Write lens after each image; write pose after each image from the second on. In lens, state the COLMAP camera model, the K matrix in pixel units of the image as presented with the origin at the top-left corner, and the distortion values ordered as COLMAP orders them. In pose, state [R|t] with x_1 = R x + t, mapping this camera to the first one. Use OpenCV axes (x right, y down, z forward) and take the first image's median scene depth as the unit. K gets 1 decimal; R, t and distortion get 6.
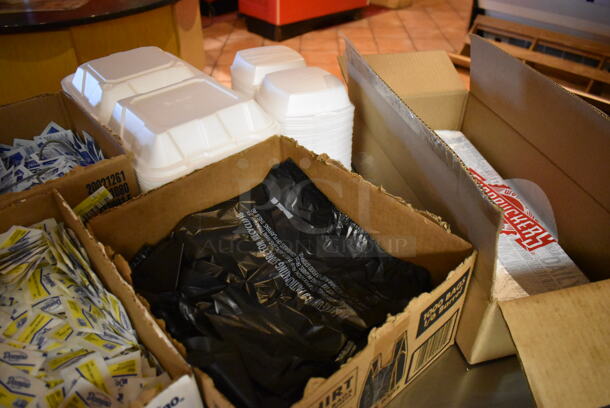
lens RADIAL K [[473.4, 0, 305.0], [0, 473.4, 204.0], [0, 0, 1]] dist [-0.094291, 0.003821]
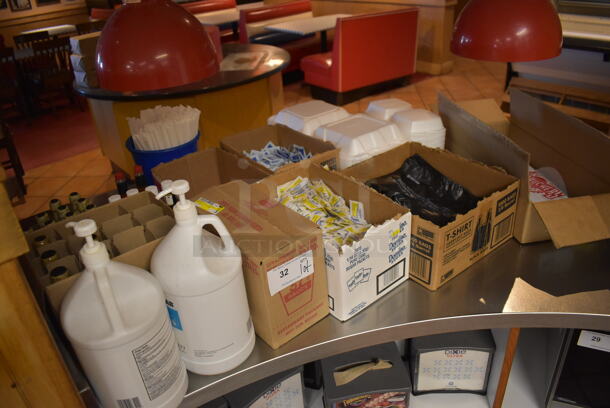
lens RADIAL K [[473.4, 0, 305.0], [0, 473.4, 204.0], [0, 0, 1]] dist [-0.094291, 0.003821]
pose [[0.996541, -0.018216, -0.081085, -0.322192], [0.006923, 0.990487, -0.137434, 0.353036], [0.082817, 0.136397, 0.987186, -0.844638]]
